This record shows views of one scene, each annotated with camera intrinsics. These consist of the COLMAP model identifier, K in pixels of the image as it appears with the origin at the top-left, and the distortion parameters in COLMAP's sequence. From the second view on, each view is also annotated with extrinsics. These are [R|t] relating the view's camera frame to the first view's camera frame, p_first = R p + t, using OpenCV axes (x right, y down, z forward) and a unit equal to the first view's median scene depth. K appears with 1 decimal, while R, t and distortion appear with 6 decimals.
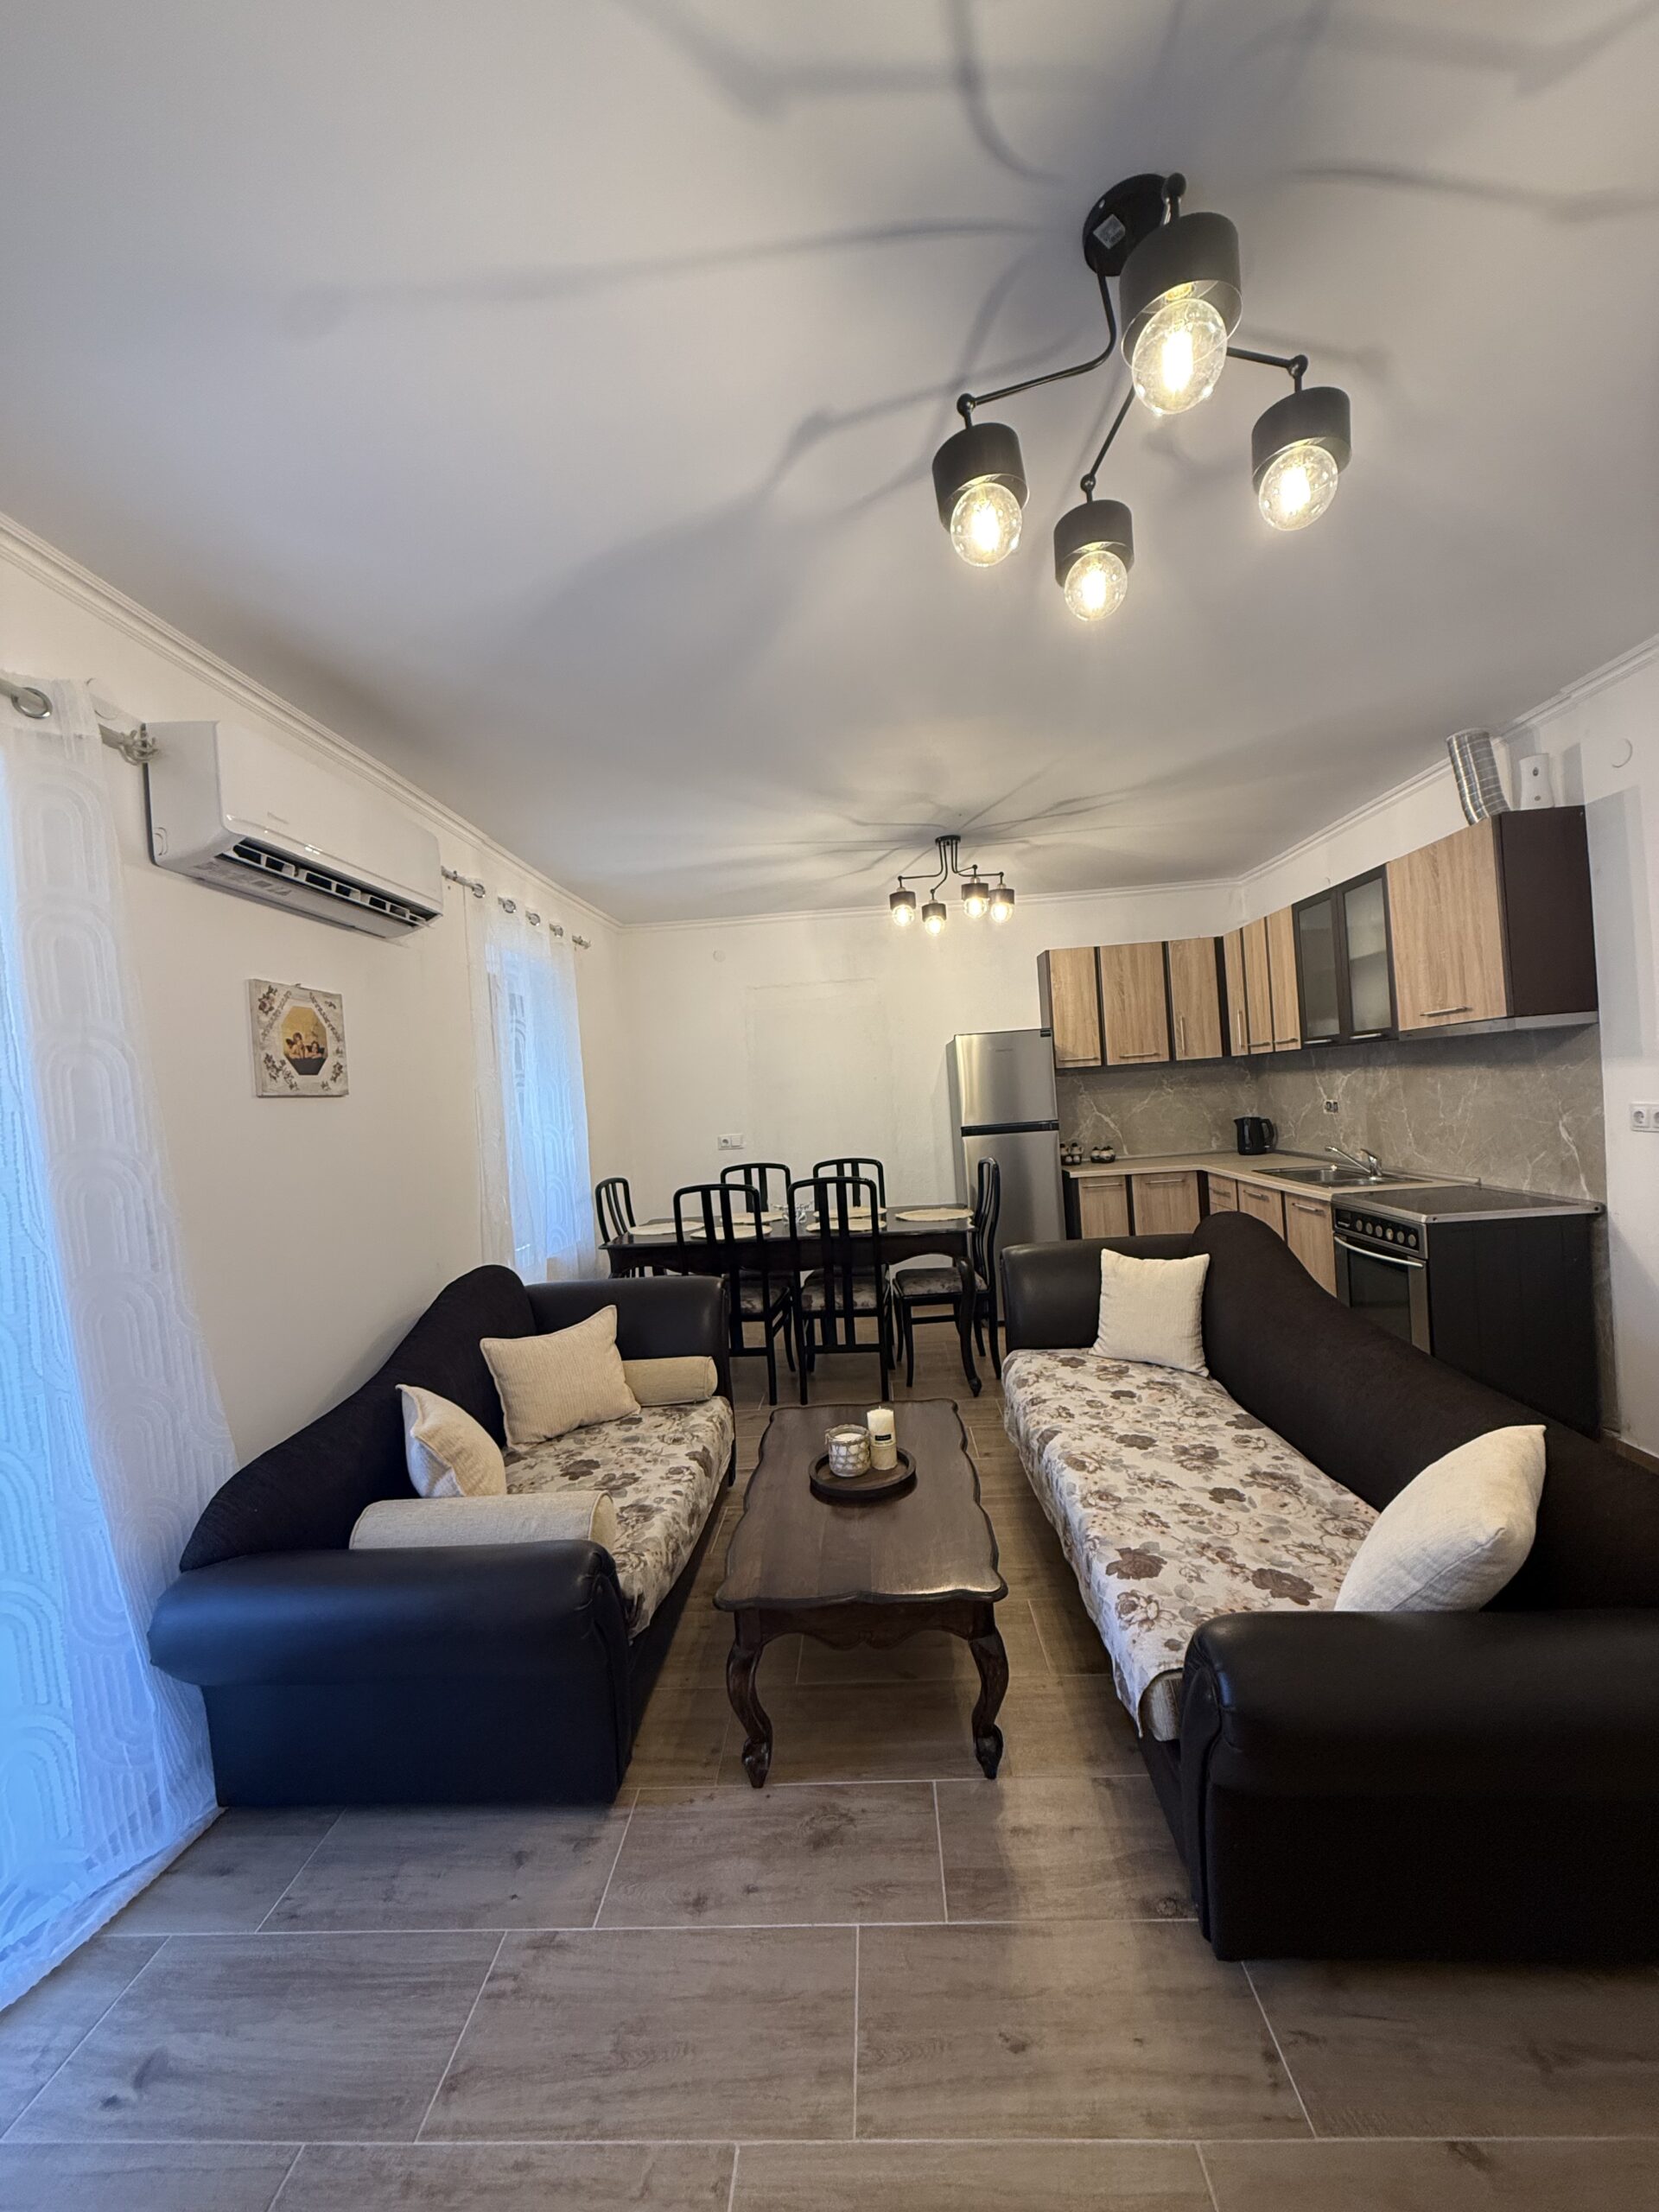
lens RADIAL K [[875.1, 0, 830.1], [0, 875.1, 1099.8], [0, 0, 1]] dist [-0.000232, -0.000106]
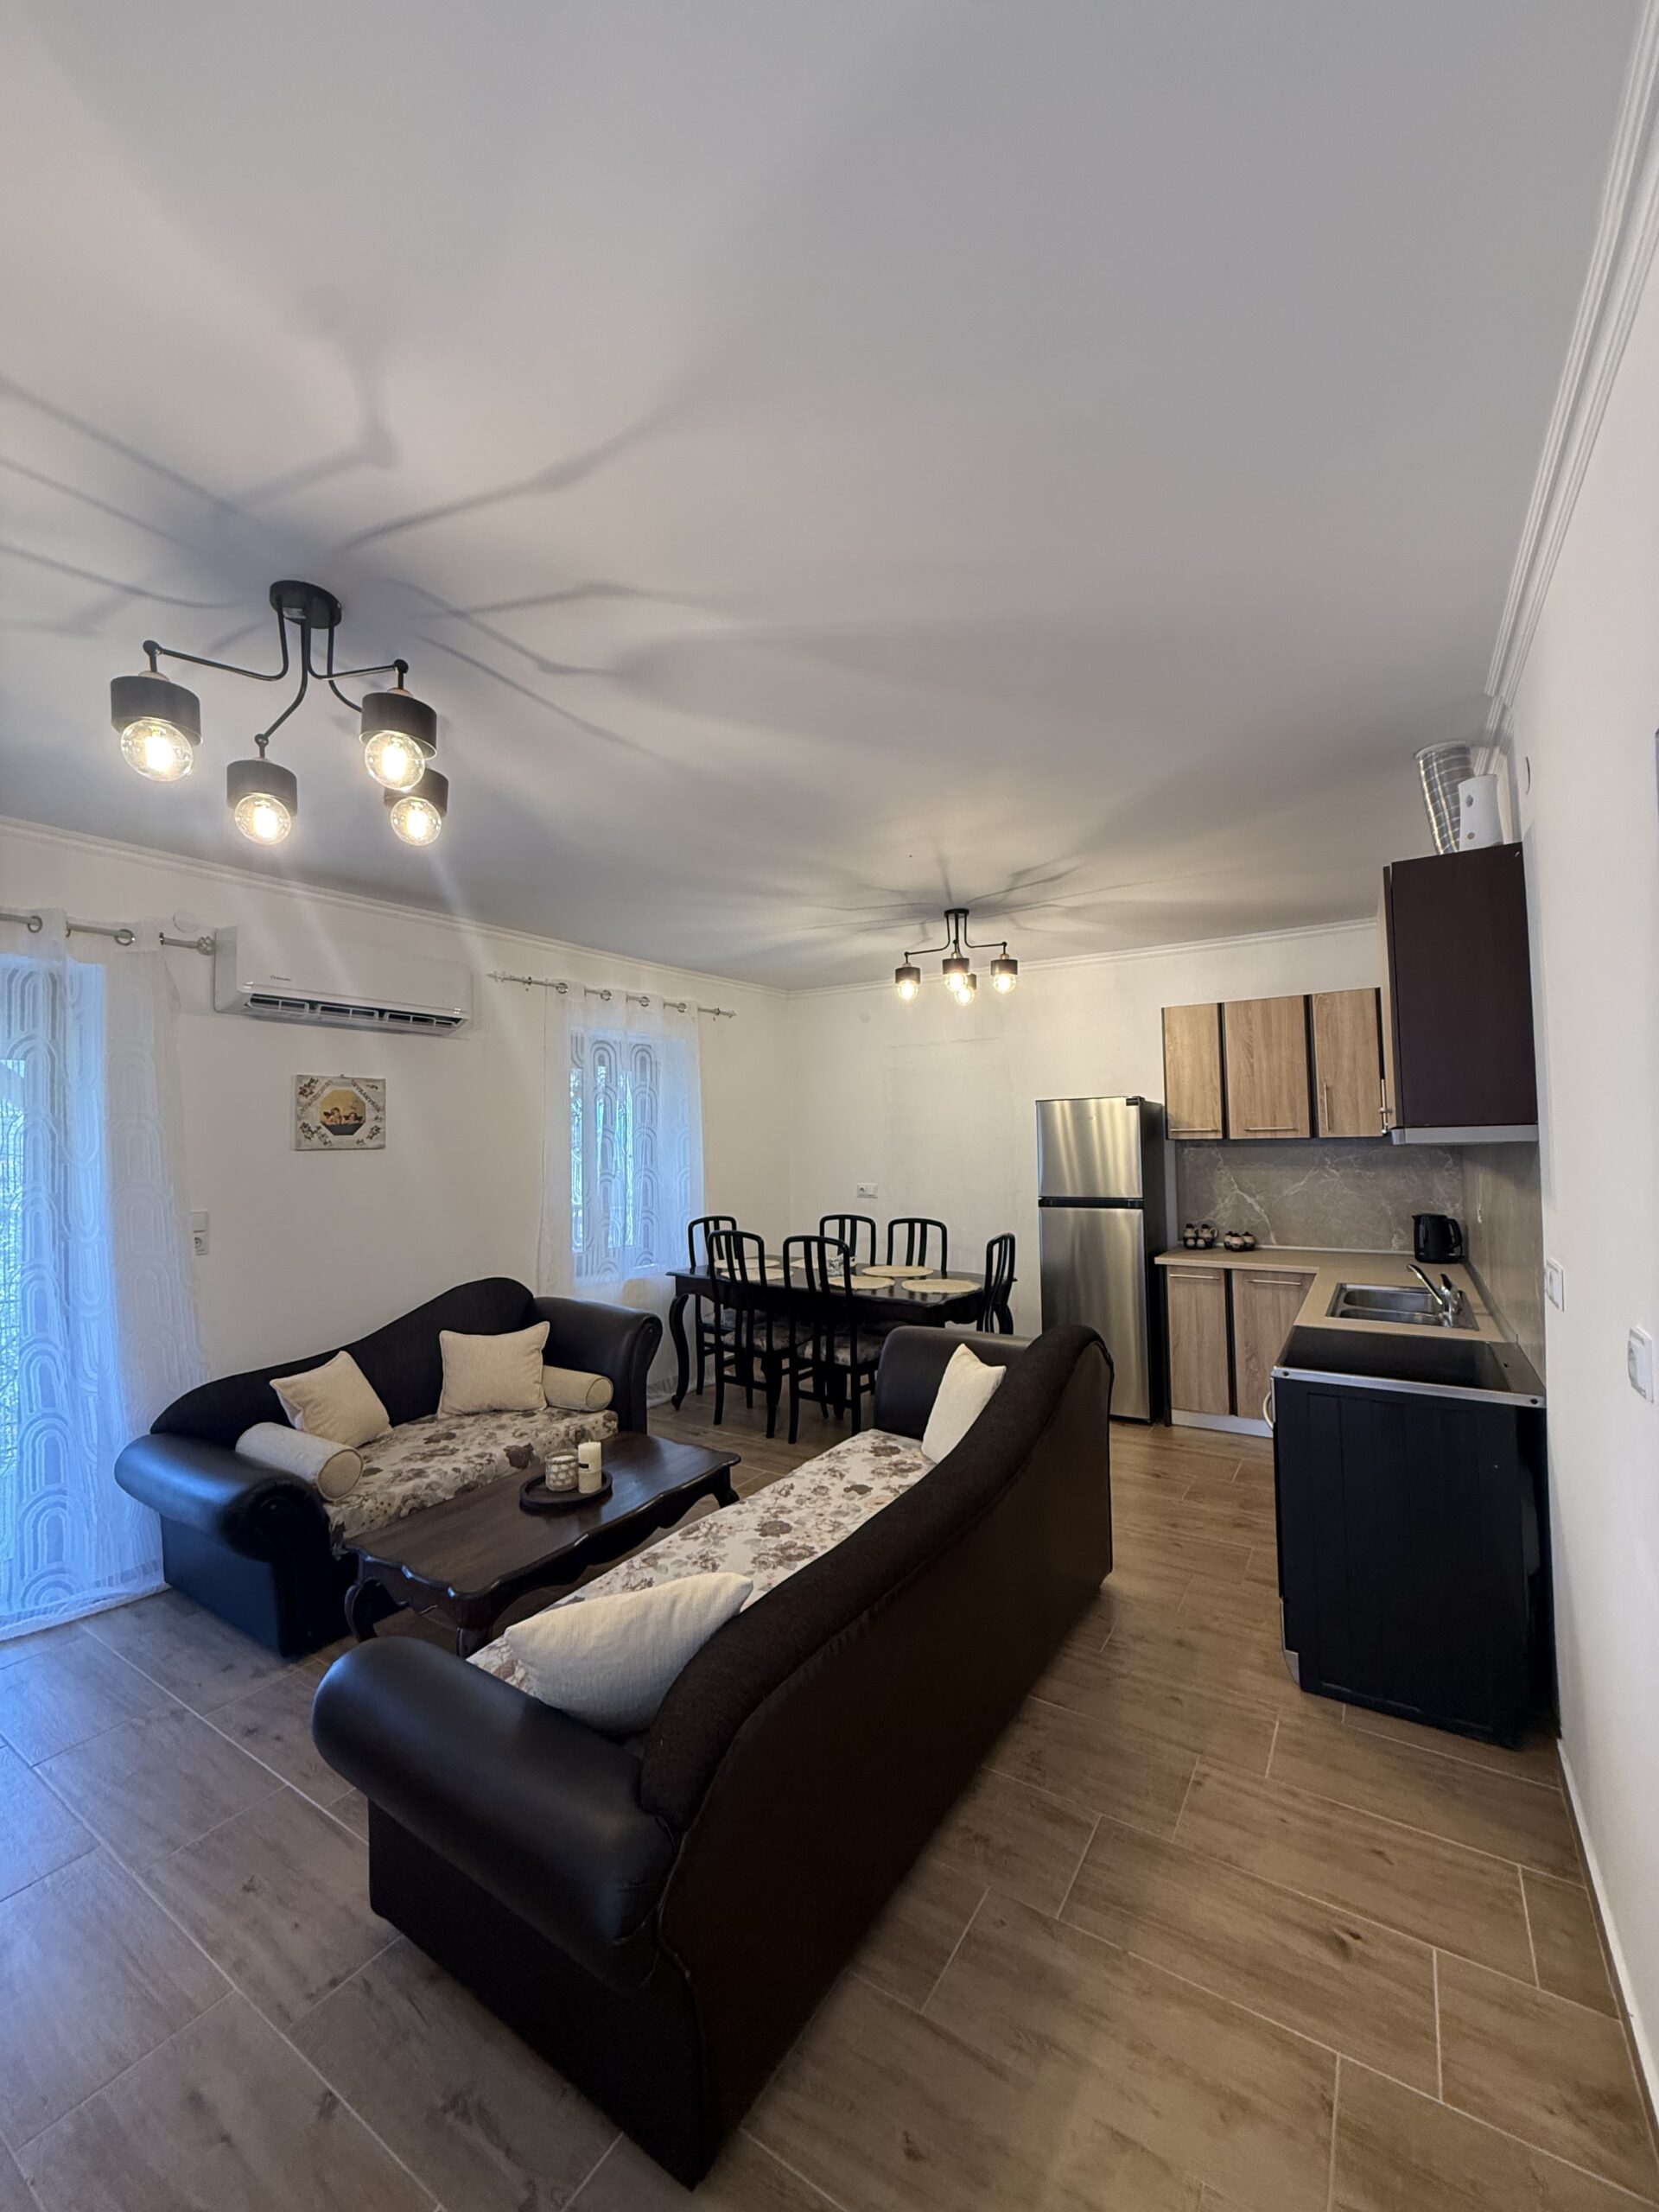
lens RADIAL K [[876.4, 0, 827.1], [0, 876.4, 1102.8], [0, 0, 1]] dist [0.000051, 0.000034]
pose [[0.867400, 0.031914, -0.496587, 0.735071], [-0.043950, 0.998955, -0.012569, -0.086005], [0.495667, 0.032727, 0.867896, 0.087808]]
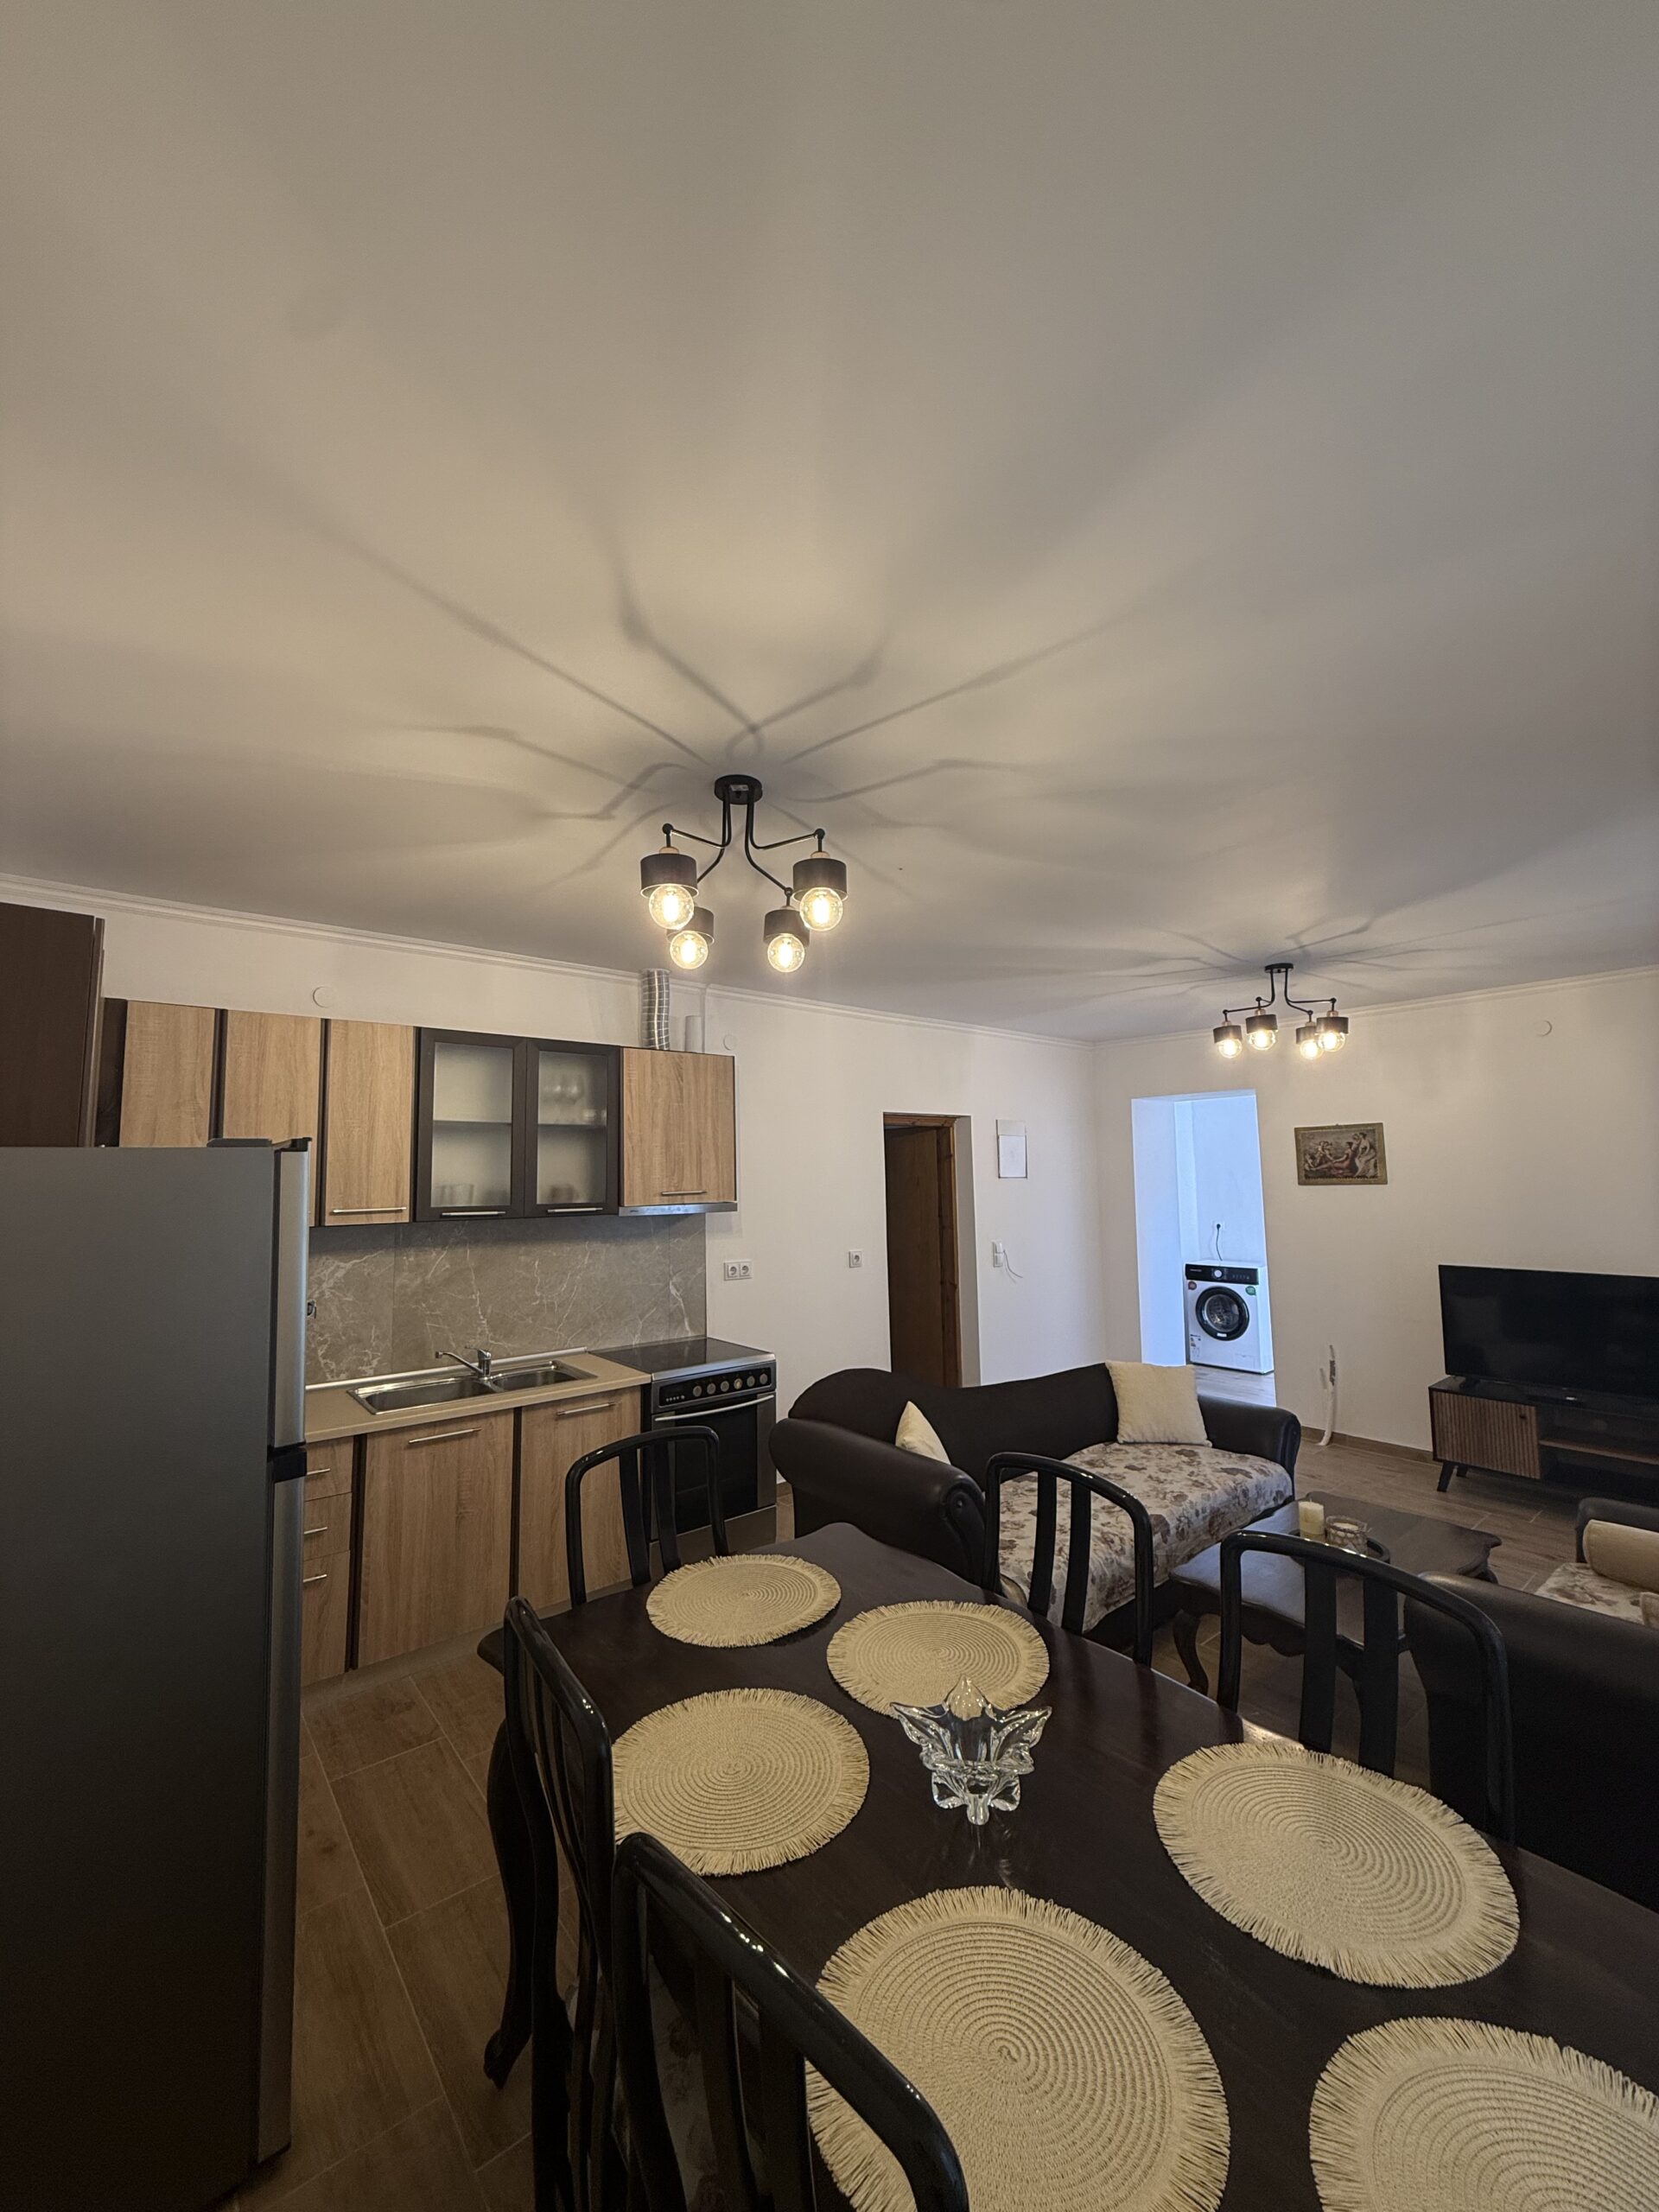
lens RADIAL K [[869.9, 0, 830.4], [0, 869.9, 1099.3], [0, 0, 1]] dist [-0.000242, 0.000058]
pose [[-0.672578, 0.142763, 0.726125, -0.358708], [0.064048, 0.988763, -0.135076, -0.059630], [-0.737250, -0.044342, -0.674164, 1.860655]]
